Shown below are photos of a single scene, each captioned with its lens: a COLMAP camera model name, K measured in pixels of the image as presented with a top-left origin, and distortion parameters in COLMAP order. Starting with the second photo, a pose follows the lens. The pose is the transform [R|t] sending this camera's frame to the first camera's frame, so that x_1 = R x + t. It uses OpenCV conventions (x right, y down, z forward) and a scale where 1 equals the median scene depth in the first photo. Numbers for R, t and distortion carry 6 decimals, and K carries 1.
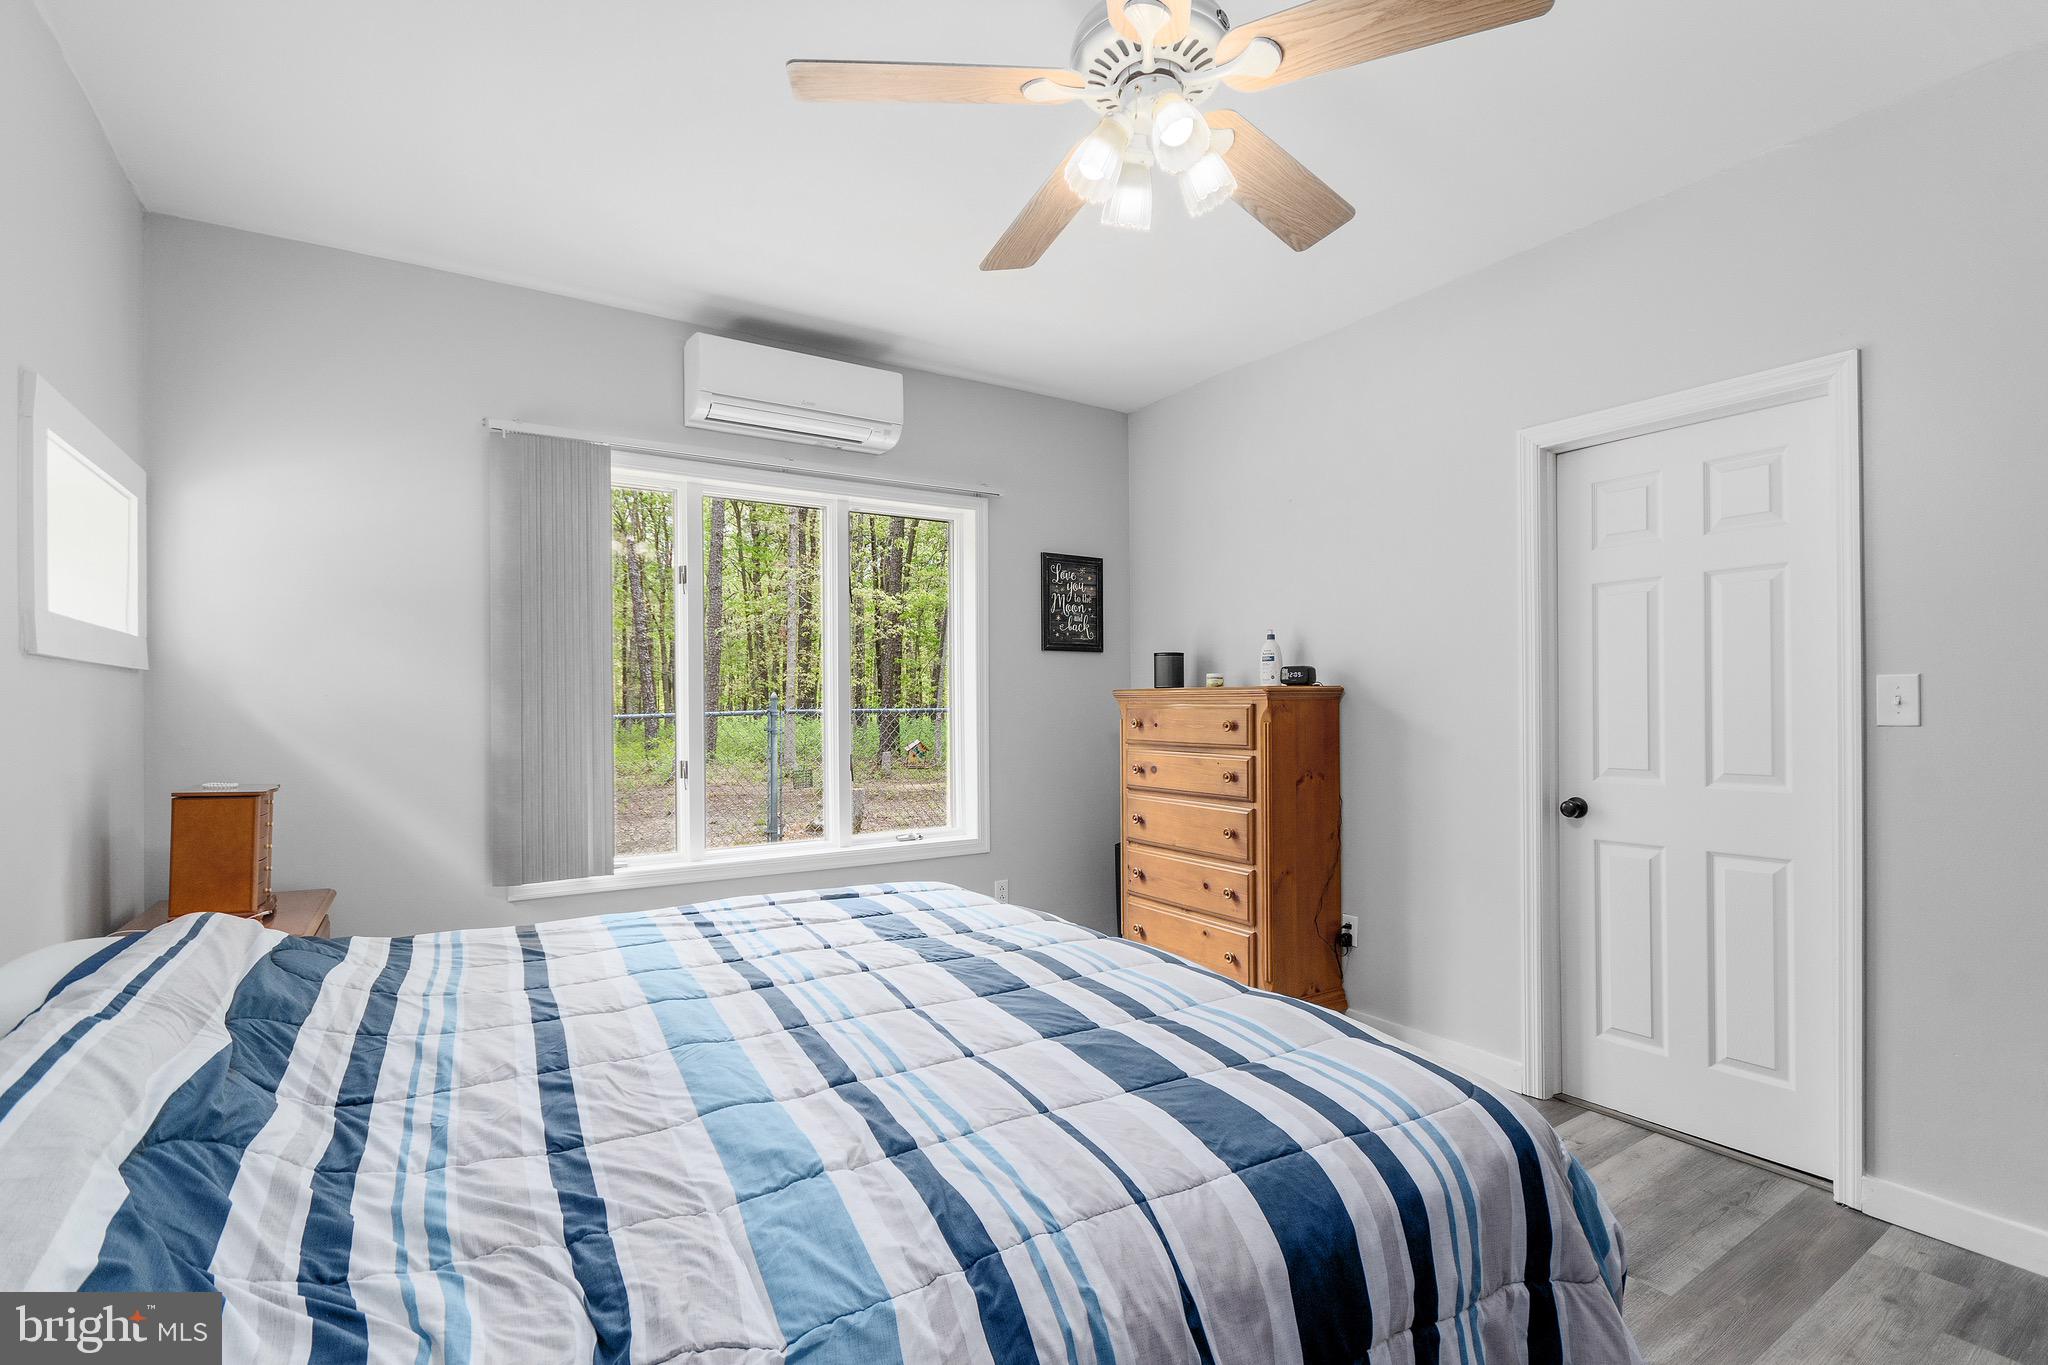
lens RADIAL K [[952.3, 0, 1014.3], [0, 952.3, 710.4], [0, 0, 1]] dist [0.000767, 0.000099]
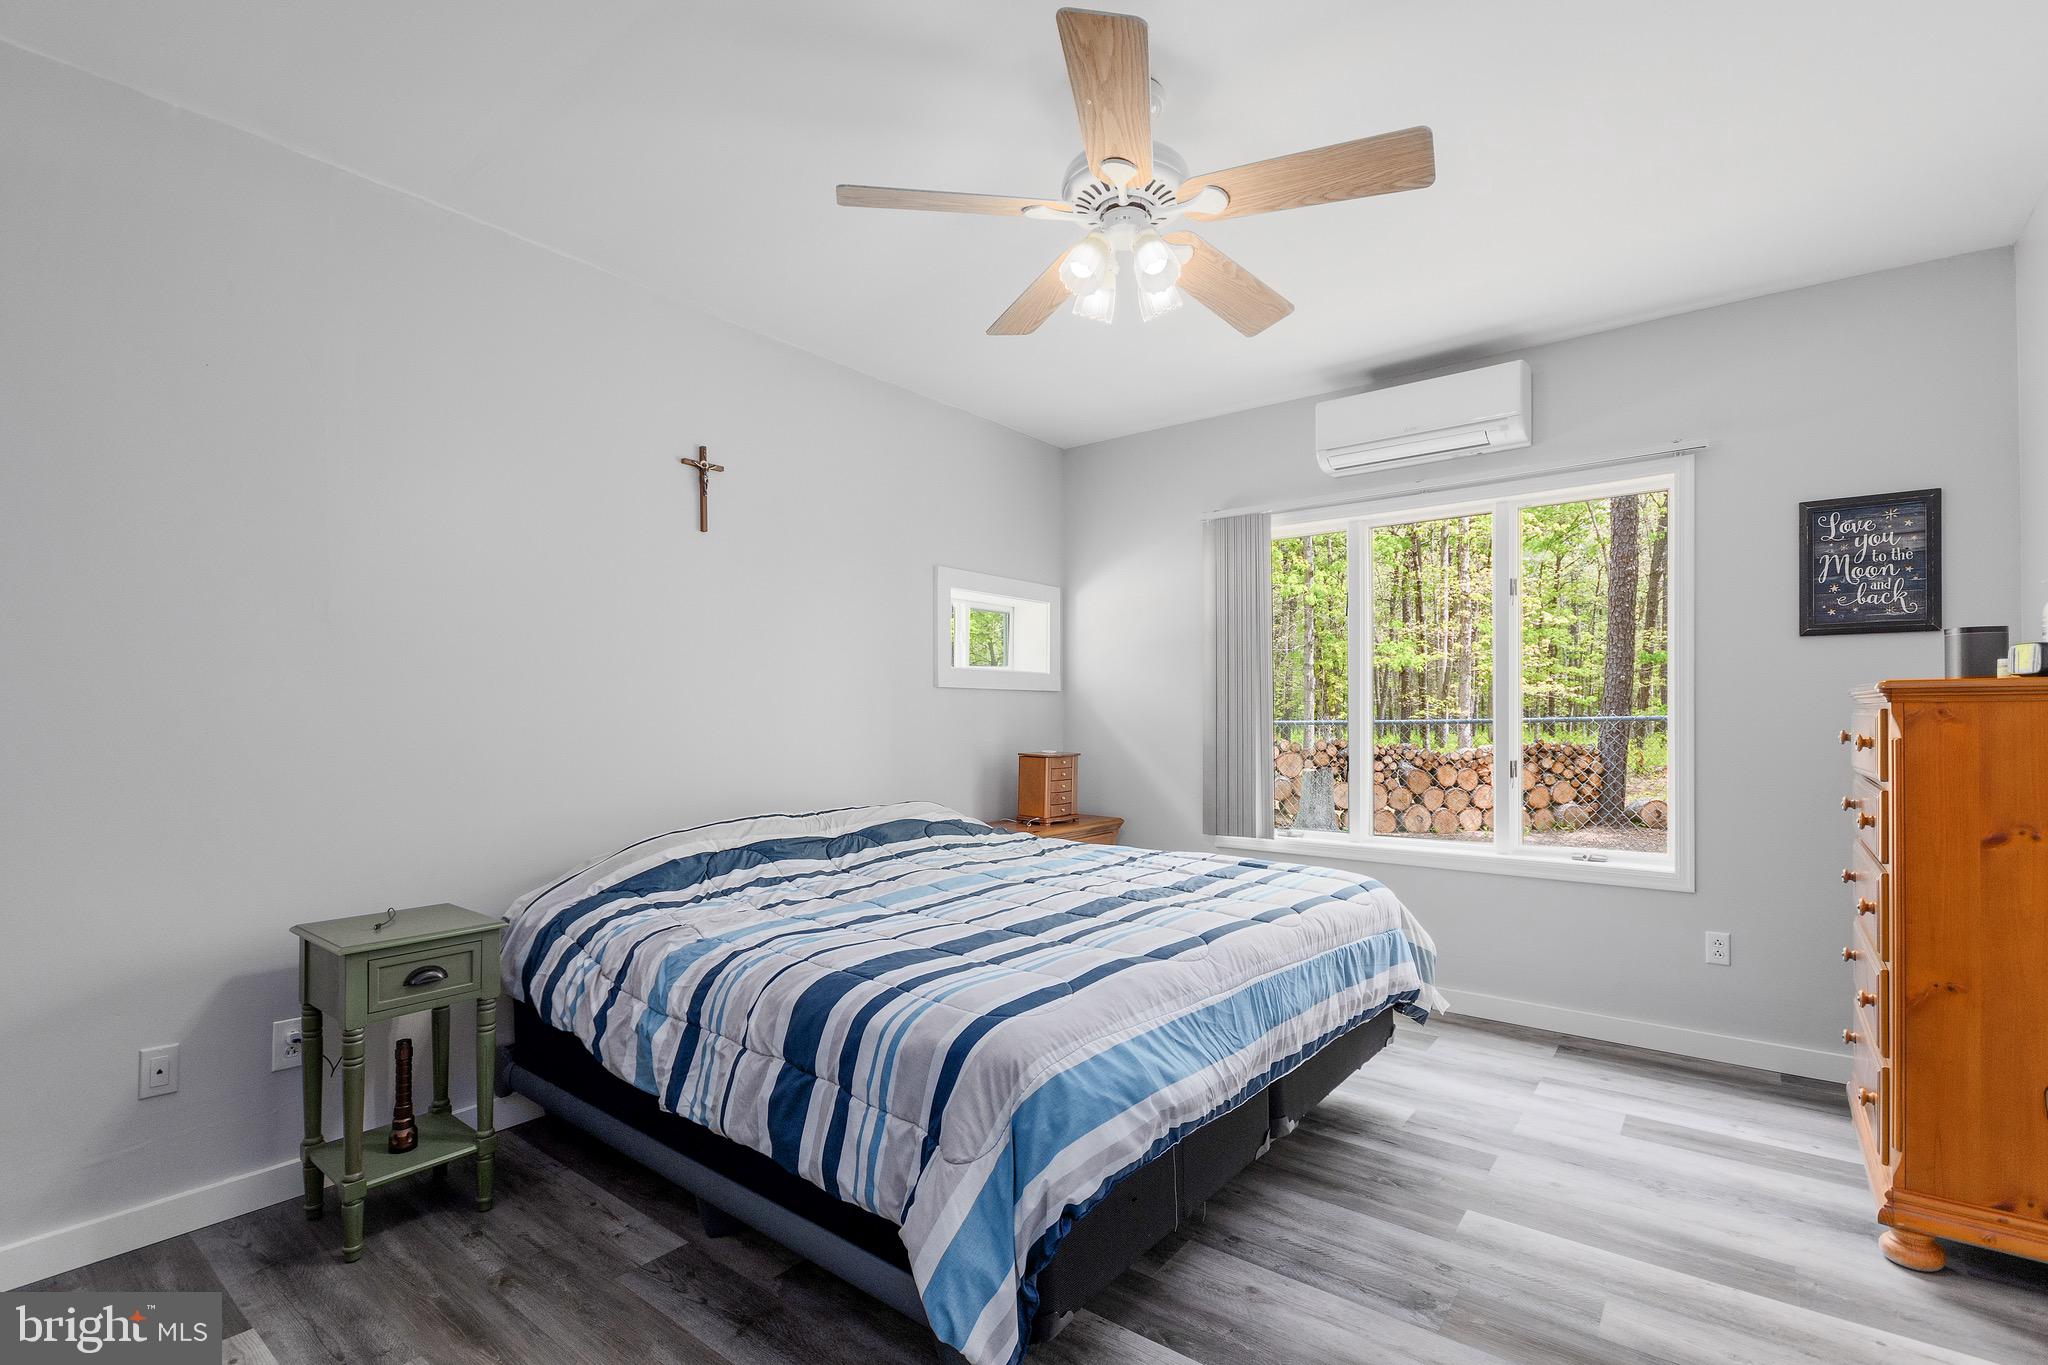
lens RADIAL K [[943.8, 0, 1020.0], [0, 943.8, 699.4], [0, 0, 1]] dist [-0.000397, -0.000151]
pose [[0.318178, -0.008988, -0.947988, 0.526480], [-0.009186, 0.999879, -0.012563, 0.000441], [0.947986, 0.012706, 0.318057, 0.198482]]
